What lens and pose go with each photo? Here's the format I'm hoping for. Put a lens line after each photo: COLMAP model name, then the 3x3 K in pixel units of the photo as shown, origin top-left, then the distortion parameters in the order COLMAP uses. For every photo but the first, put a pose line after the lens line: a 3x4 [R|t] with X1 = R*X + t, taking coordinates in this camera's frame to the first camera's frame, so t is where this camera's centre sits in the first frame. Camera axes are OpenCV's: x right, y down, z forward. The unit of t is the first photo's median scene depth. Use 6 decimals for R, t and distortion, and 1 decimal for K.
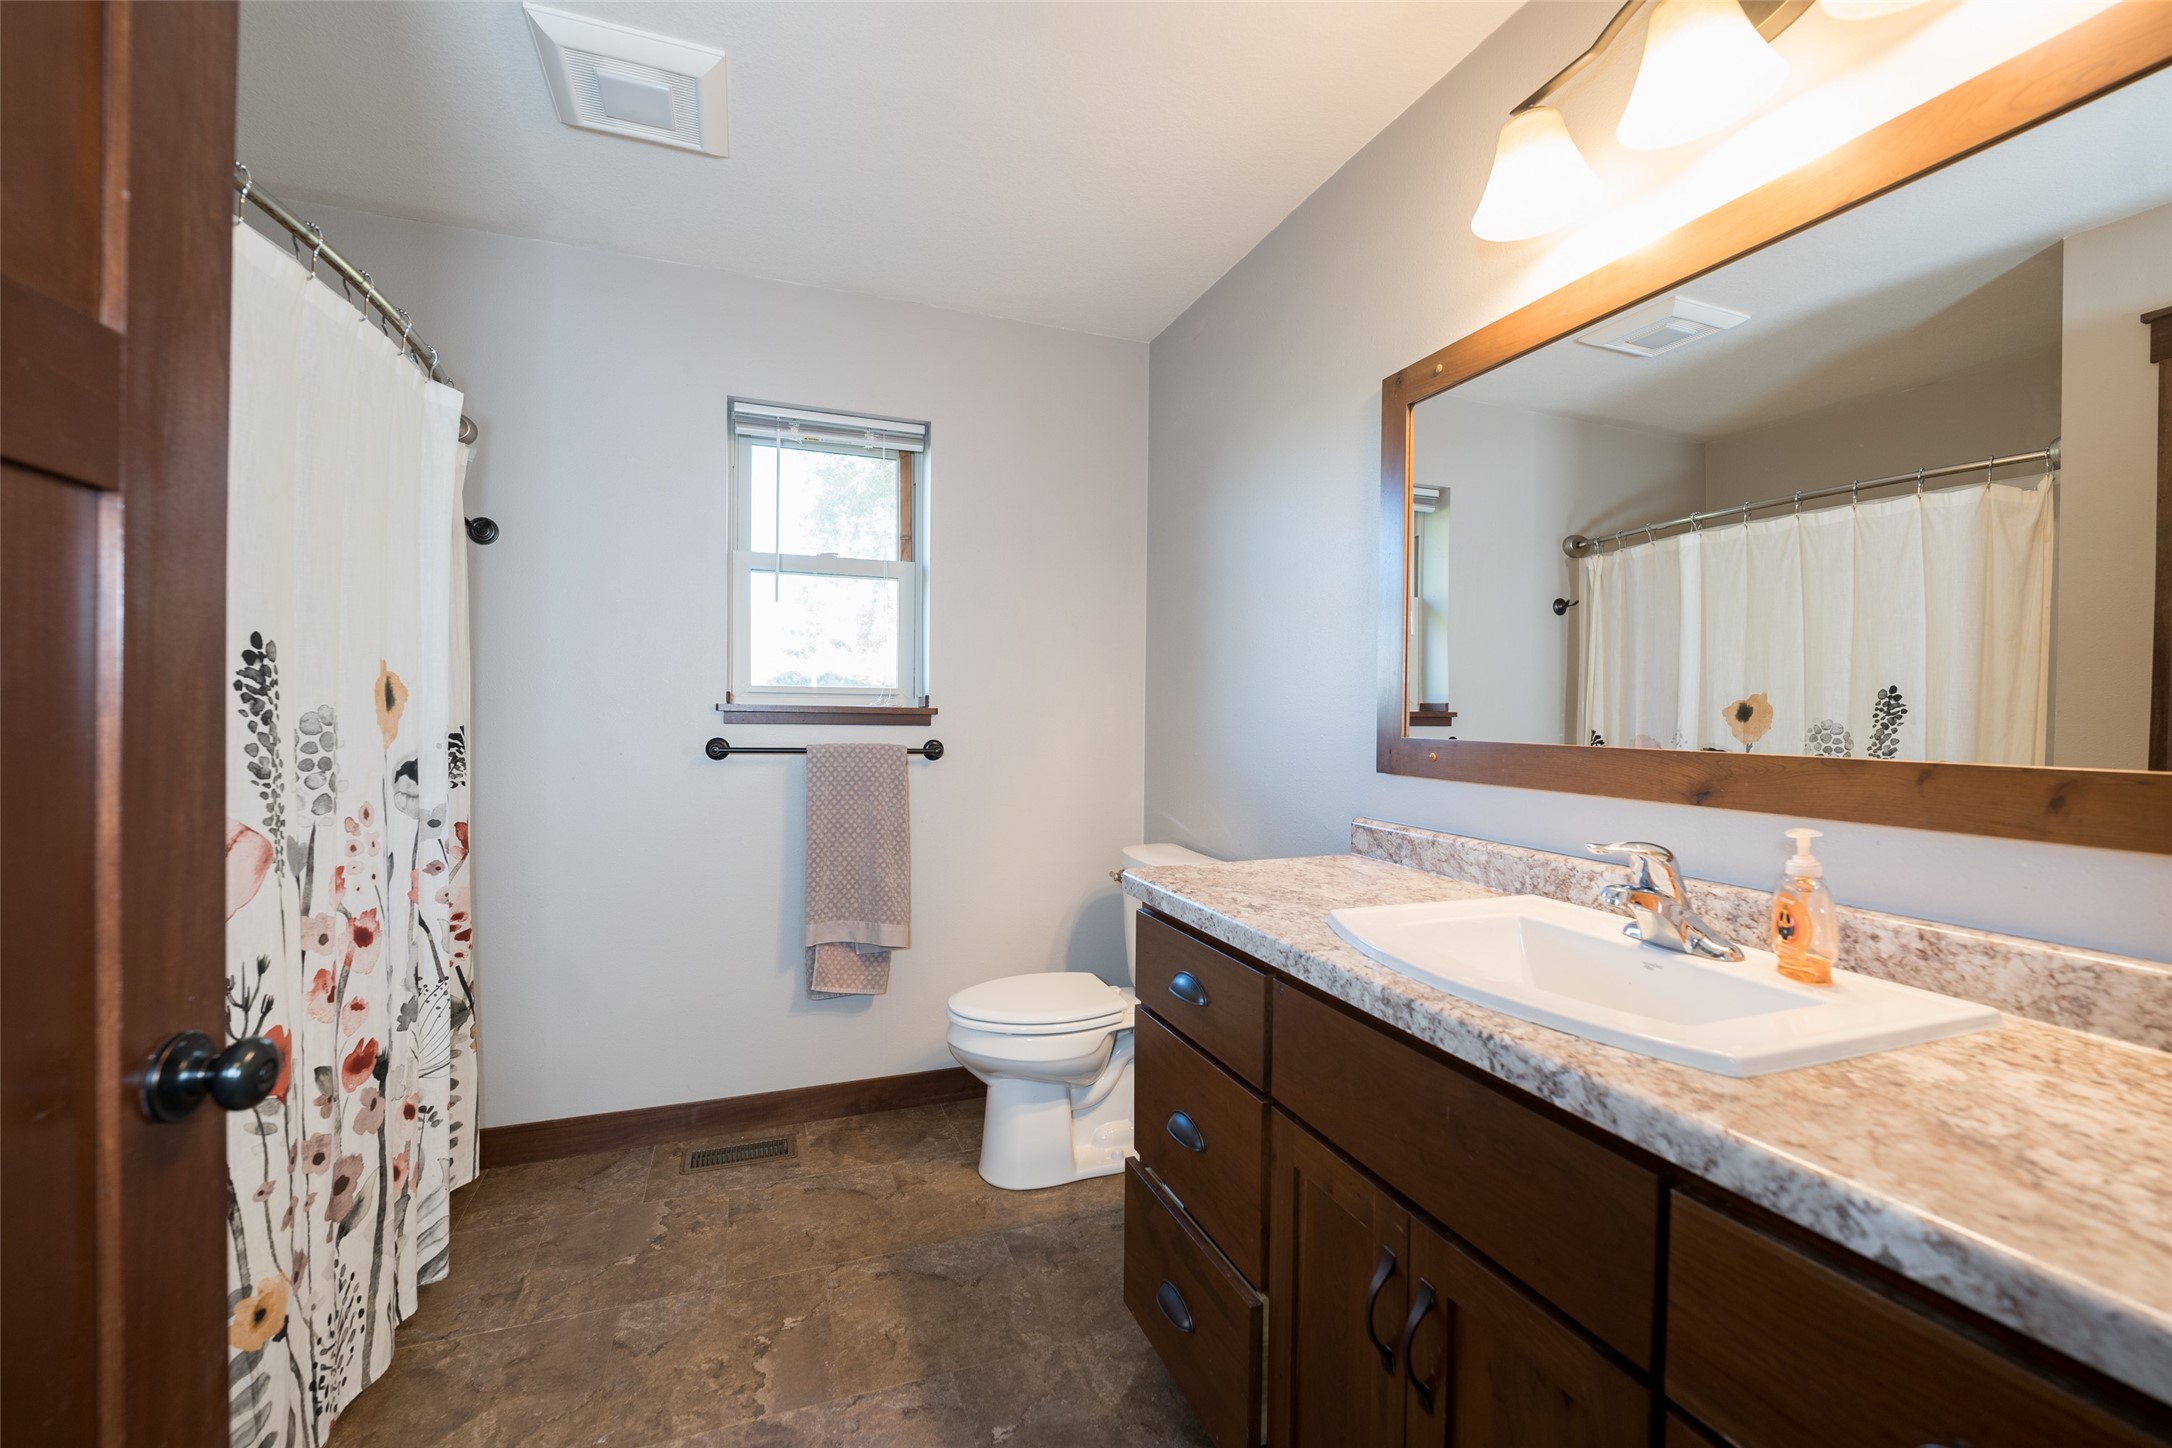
lens RADIAL K [[885.8, 0, 1090.6], [0, 885.8, 720.6], [0, 0, 1]] dist [-0.010067, -0.000994]
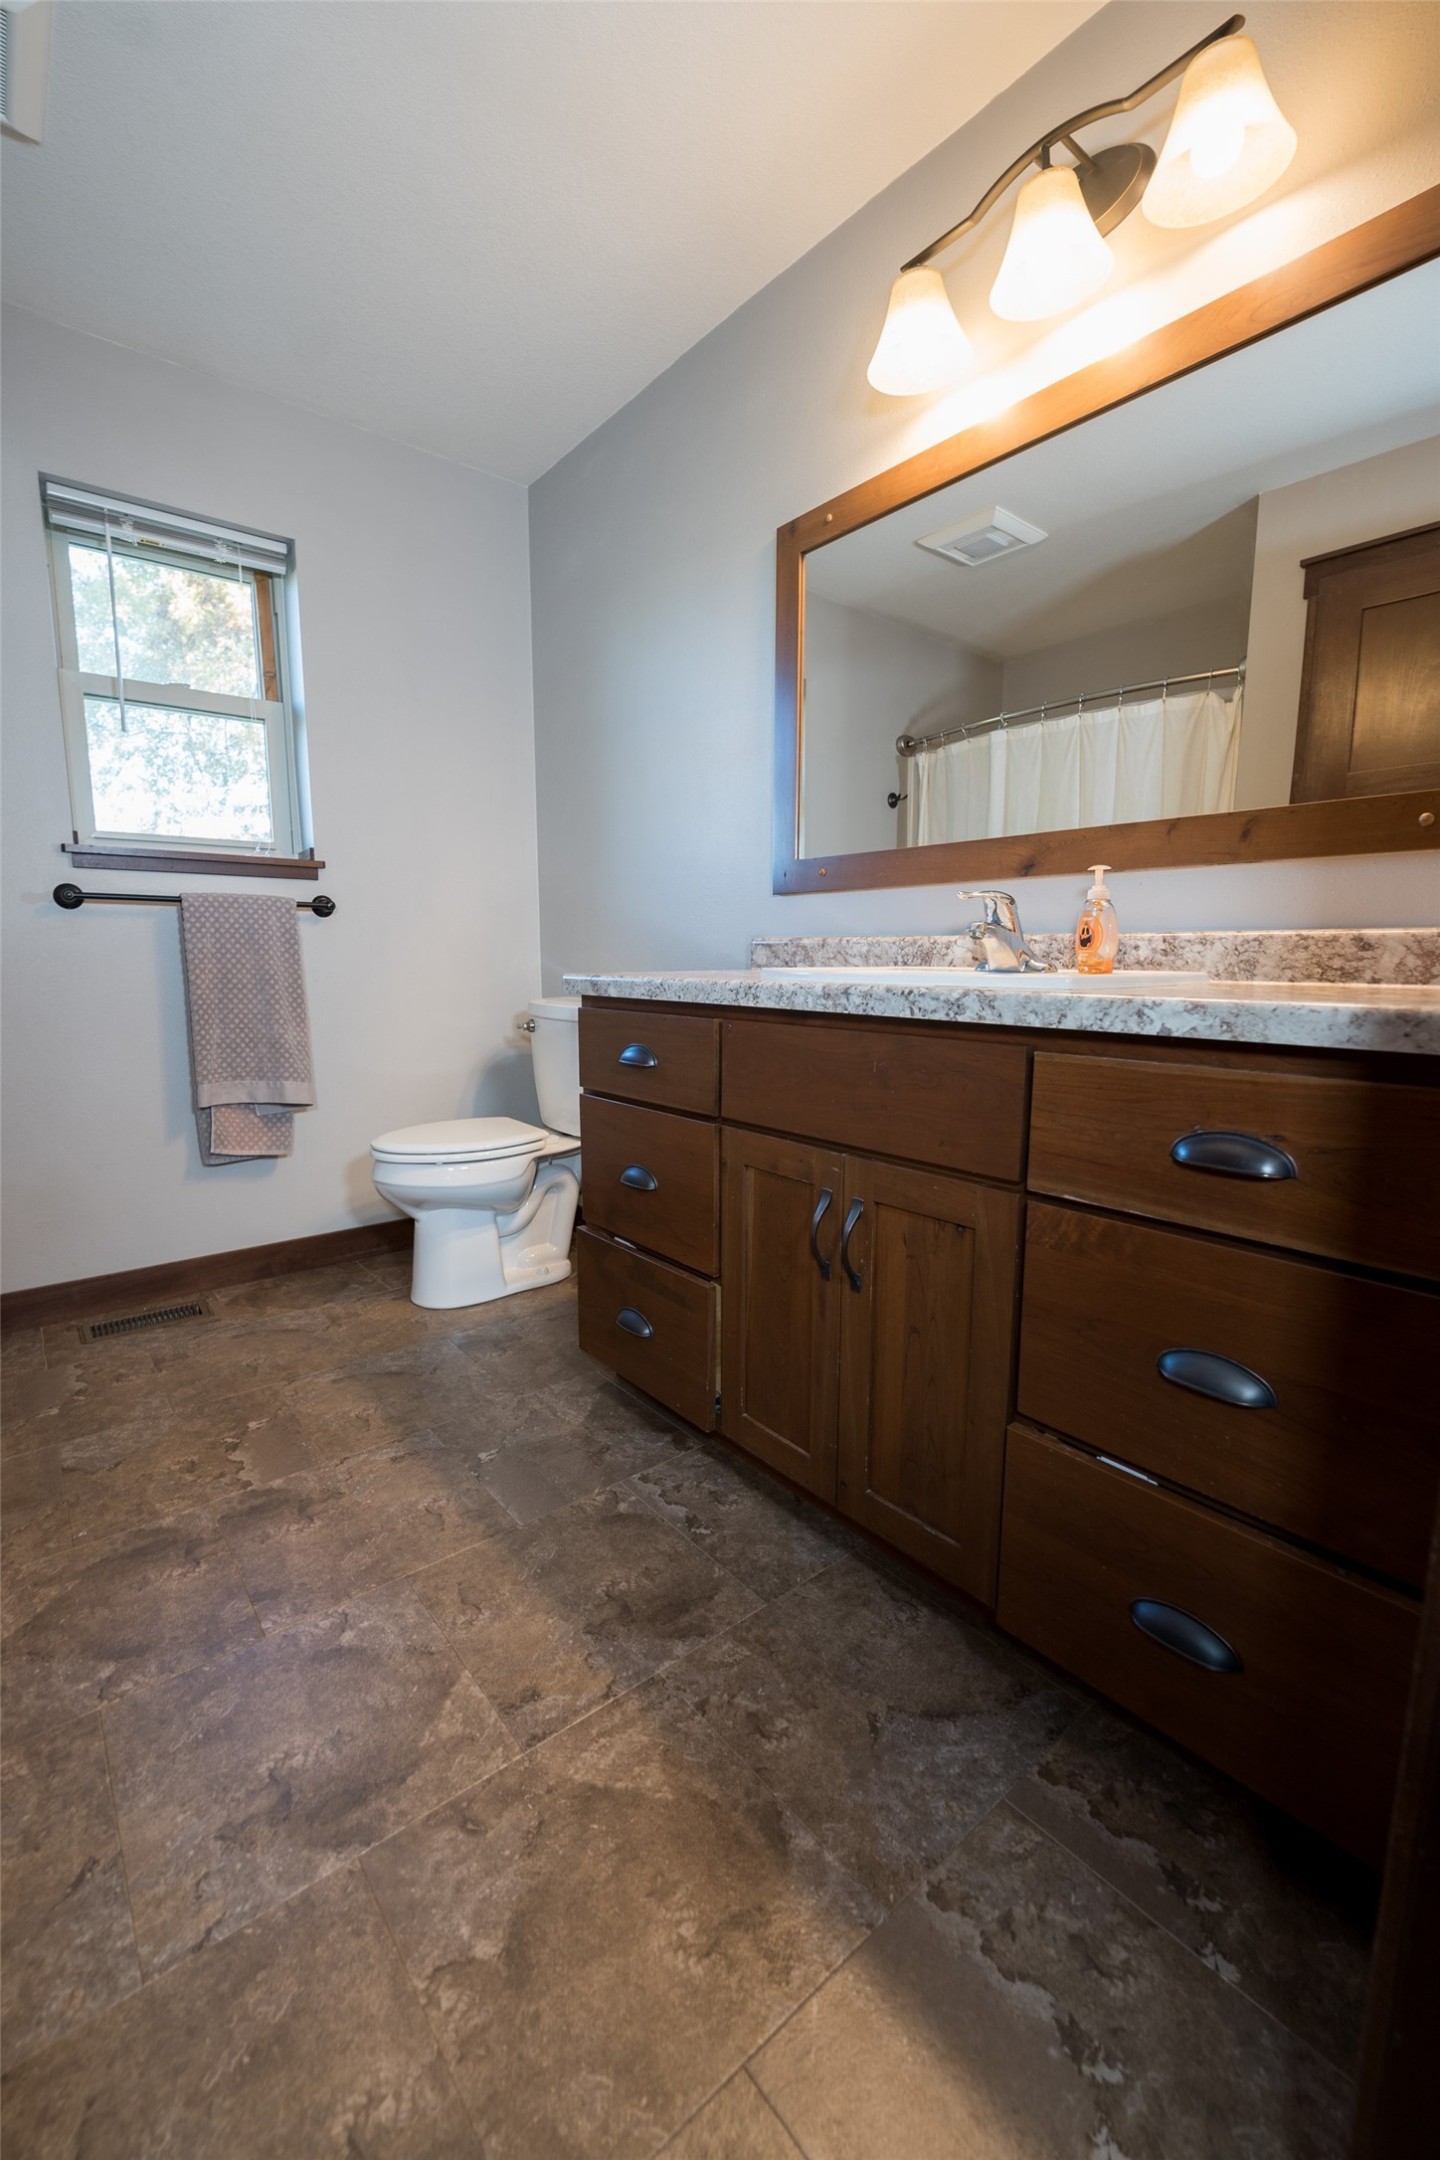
lens RADIAL K [[880.0, 0, 715.4], [0, 880.0, 1085.1], [0, 0, 1]] dist [-0.000498, -0.008482]
pose [[0.948541, -0.057311, 0.311425, -0.134843], [0.013582, 0.989943, 0.140811, 0.159647], [-0.316363, -0.129336, 0.939780, -0.098818]]
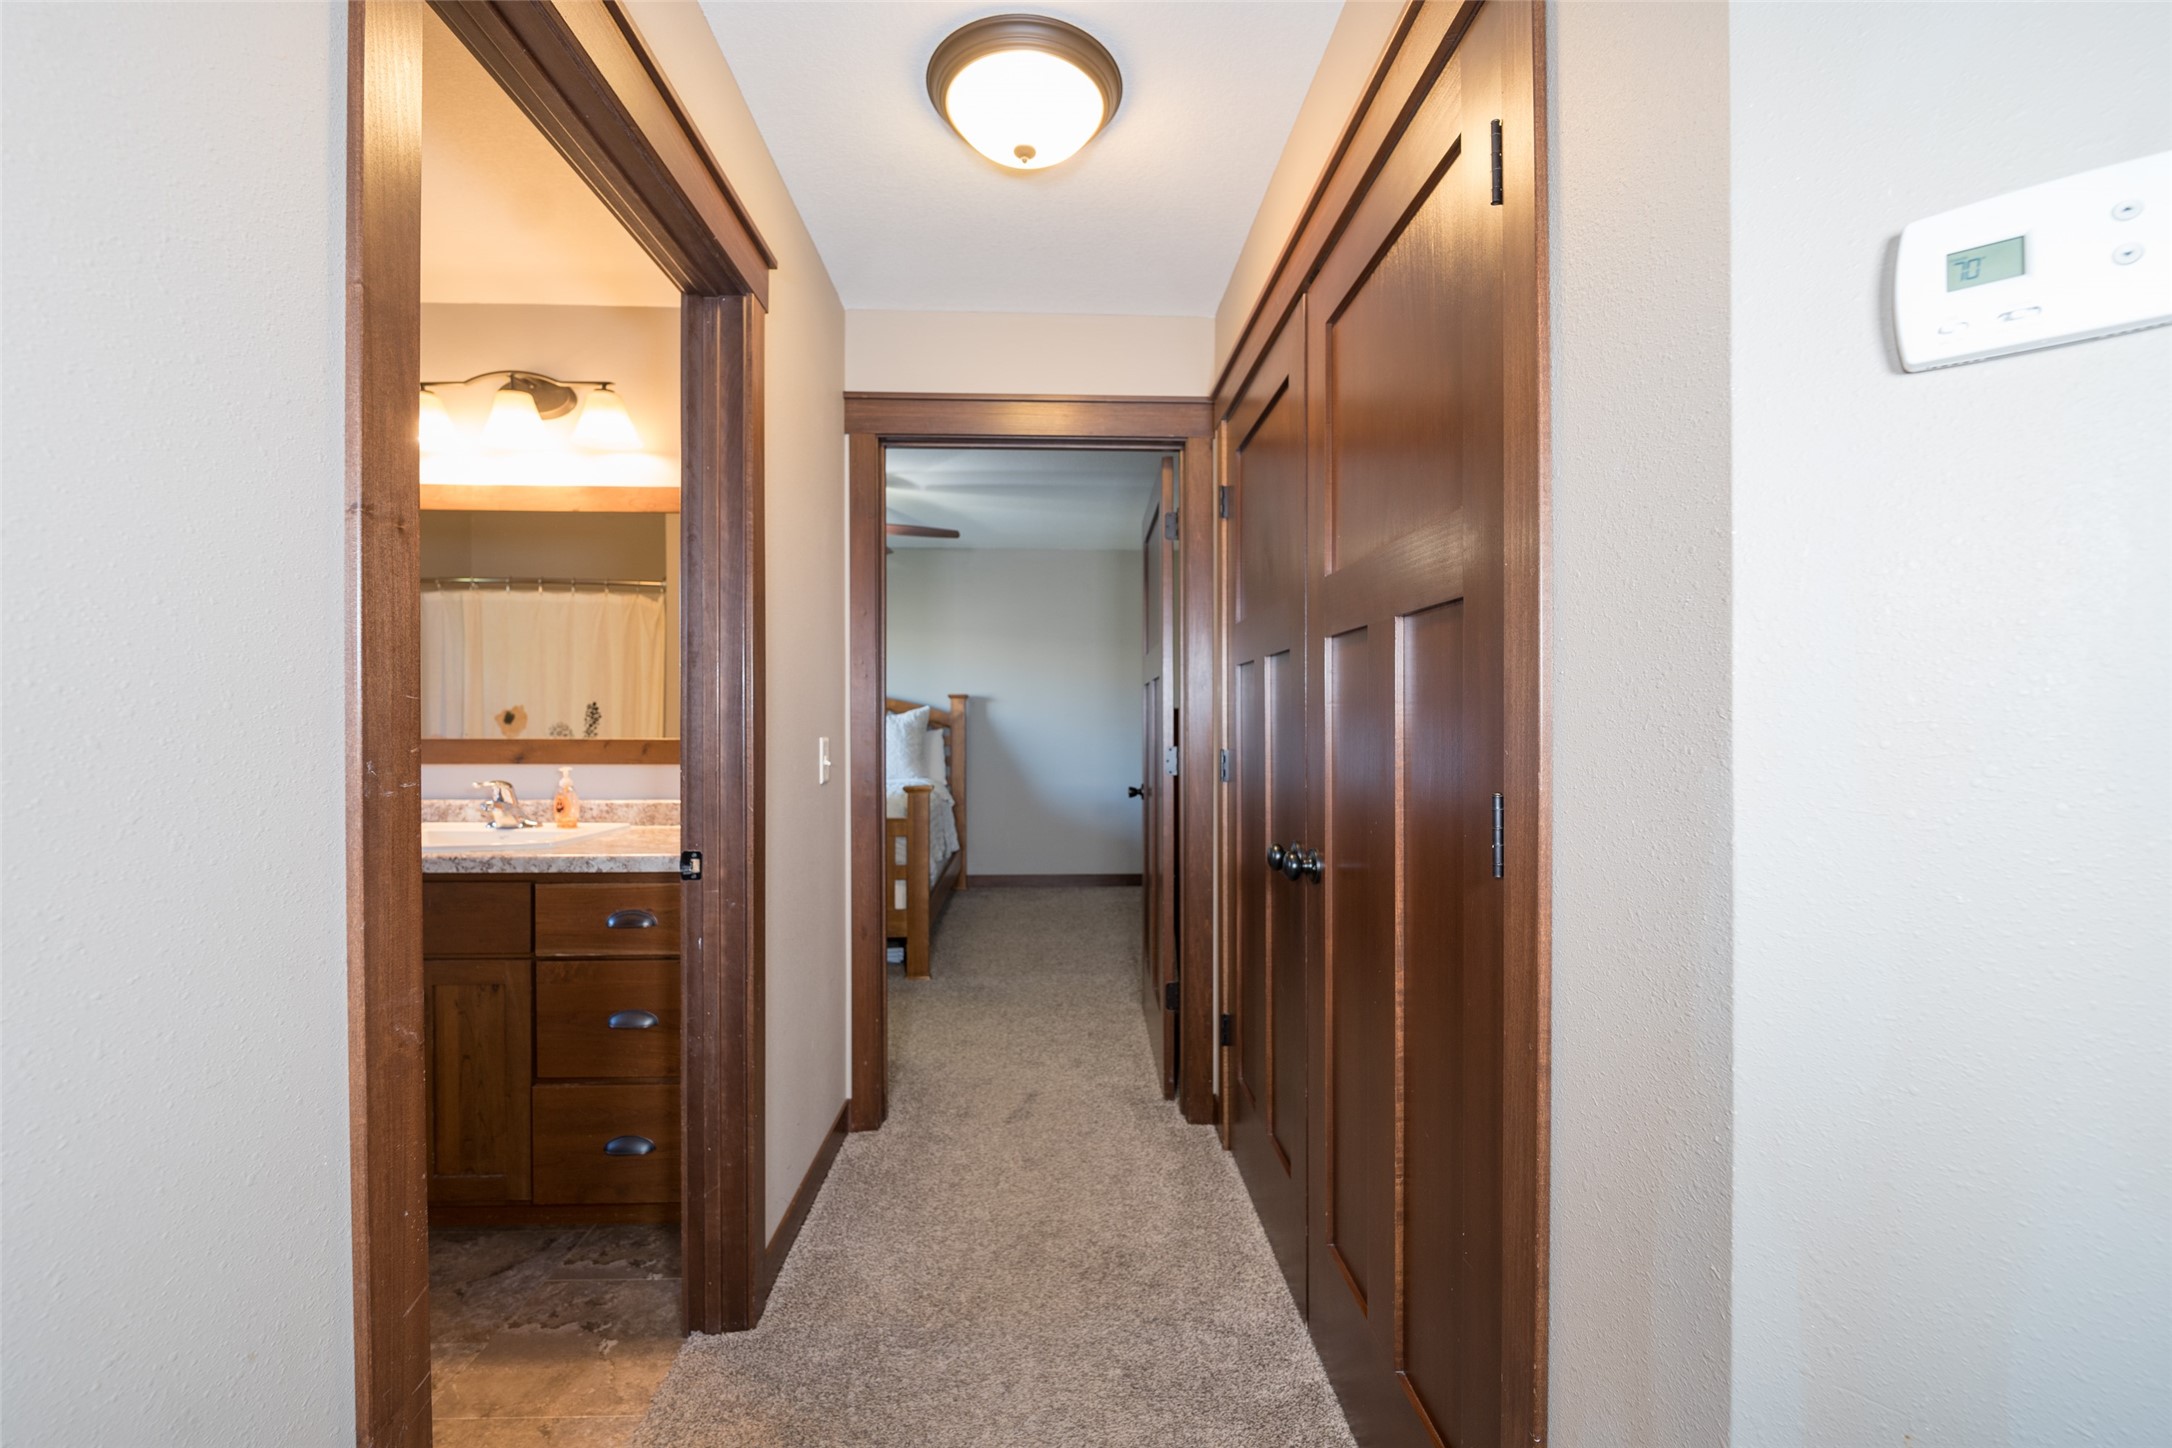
lens RADIAL K [[884.9, 0, 1083.5], [0, 884.9, 724.0], [0, 0, 1]] dist [-0.000498, -0.008482]
pose [[0.318085, -0.013334, 0.947968, -0.660498], [0.011841, 0.999879, 0.010091, -0.004314], [-0.947988, 0.008015, 0.318204, -0.716526]]
